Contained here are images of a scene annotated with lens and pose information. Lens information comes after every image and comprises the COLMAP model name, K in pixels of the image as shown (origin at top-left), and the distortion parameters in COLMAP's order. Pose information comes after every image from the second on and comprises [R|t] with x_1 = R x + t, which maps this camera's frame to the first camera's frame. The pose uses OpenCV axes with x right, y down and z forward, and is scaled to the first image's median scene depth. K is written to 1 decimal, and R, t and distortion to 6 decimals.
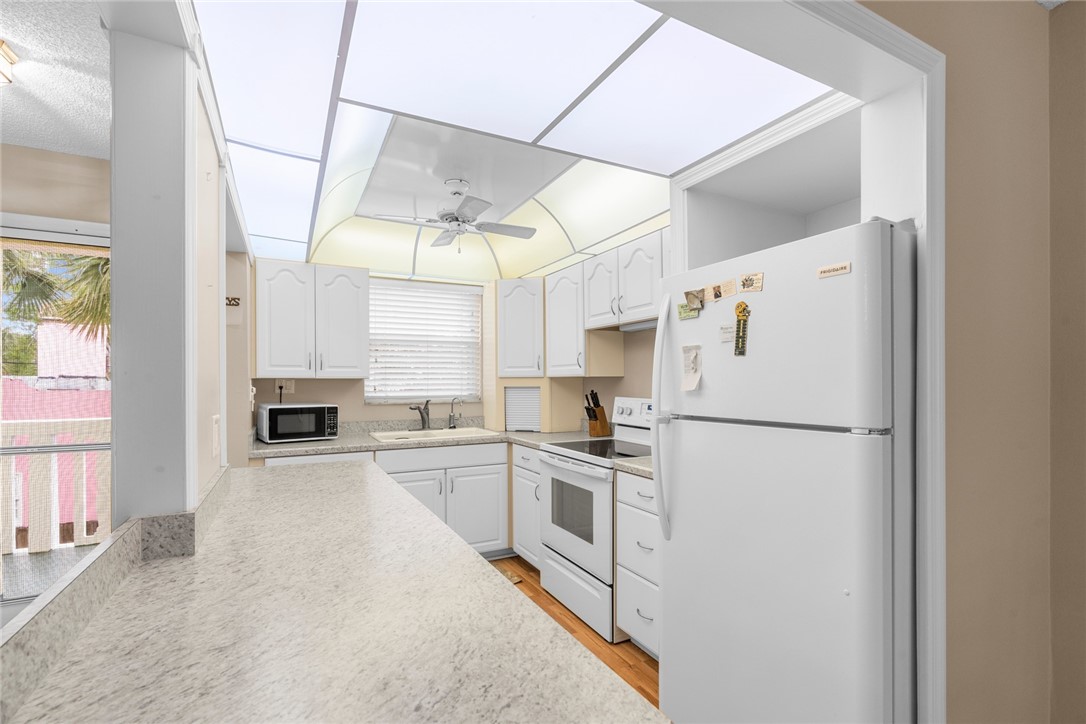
lens RADIAL K [[492.3, 0, 539.7], [0, 492.3, 376.4], [0, 0, 1]] dist [-0.002883, 0.001716]
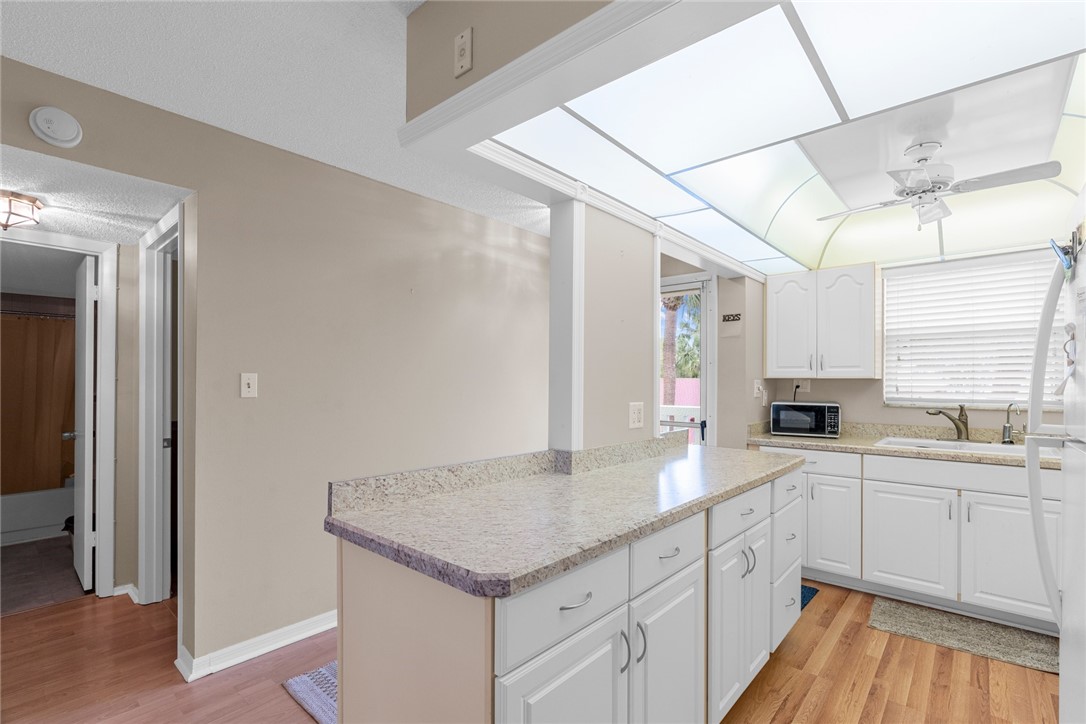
lens RADIAL K [[492.3, 0, 551.9], [0, 492.3, 382.2], [0, 0, 1]] dist [-0.002883, 0.001716]
pose [[0.374643, 0.007002, -0.927143, 0.295682], [0.005644, 0.999936, 0.009832, -0.001373], [0.927152, -0.008917, 0.374579, 0.071970]]
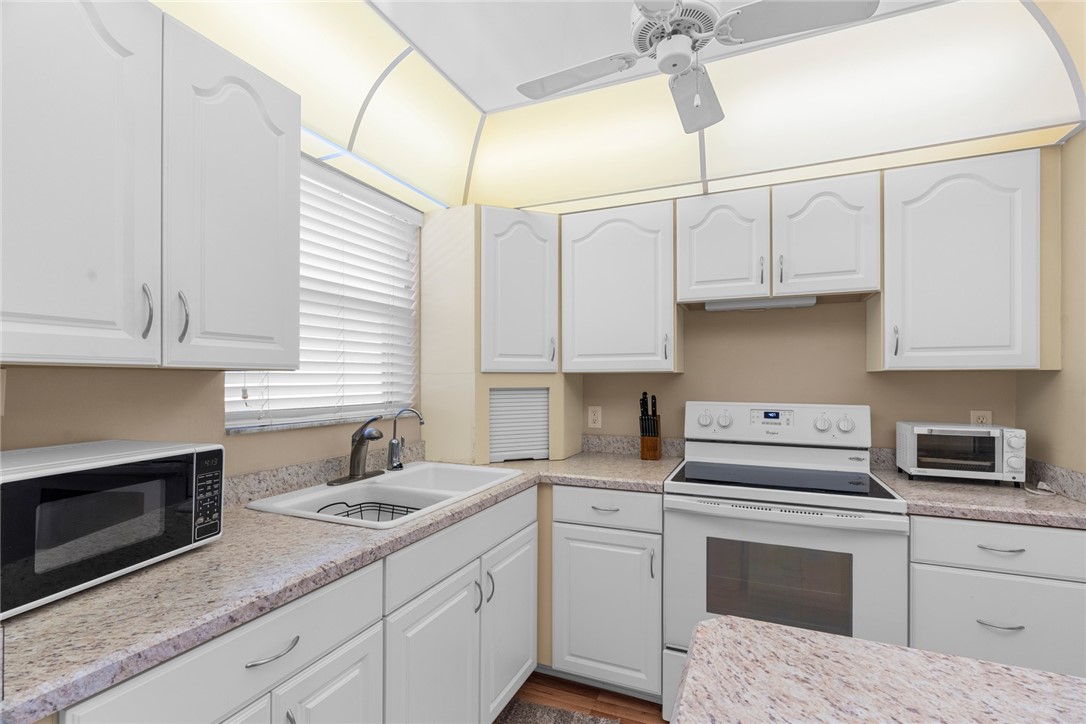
lens RADIAL K [[492.3, 0, 545.2], [0, 492.3, 374.9], [0, 0, 1]] dist [-0.002883, 0.001716]
pose [[0.772636, 0.008853, 0.634787, -0.440845], [-0.007617, 0.999960, -0.004675, 0.008106], [-0.634804, -0.001223, 0.772673, 0.562624]]
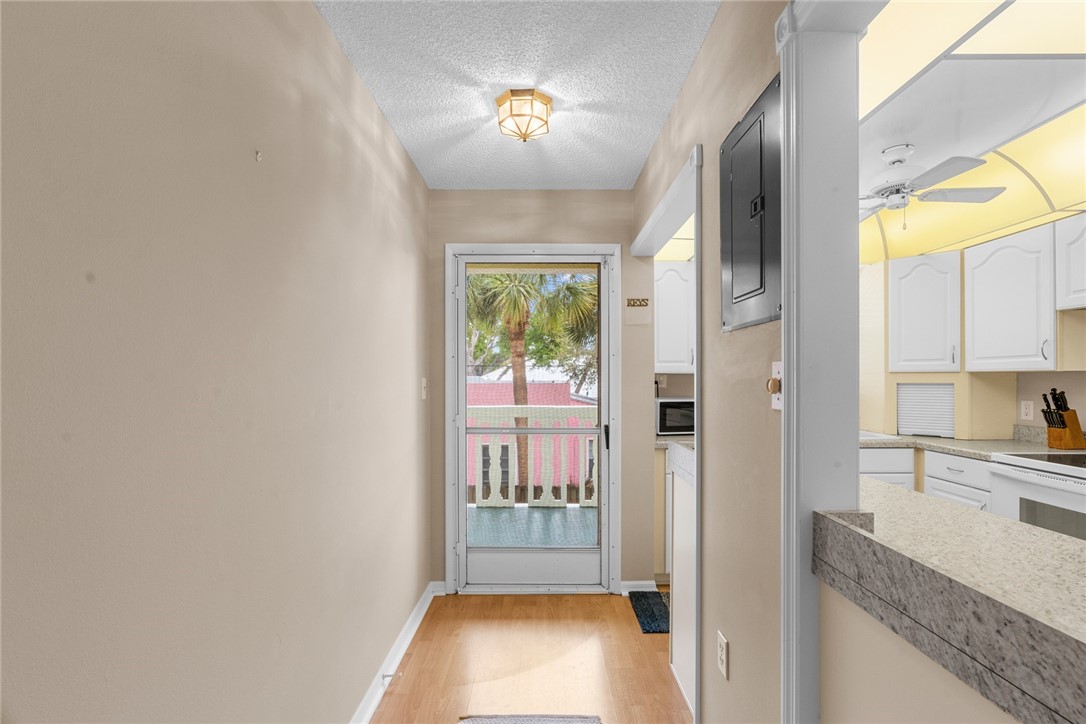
lens RADIAL K [[492.3, 0, 549.8], [0, 492.3, 374.2], [0, 0, 1]] dist [-0.002883, 0.001716]
pose [[0.891421, 0.000278, -0.453177, -0.250734], [0.002661, 0.999979, 0.005848, -0.001363], [0.453169, -0.006419, 0.891401, -0.046198]]
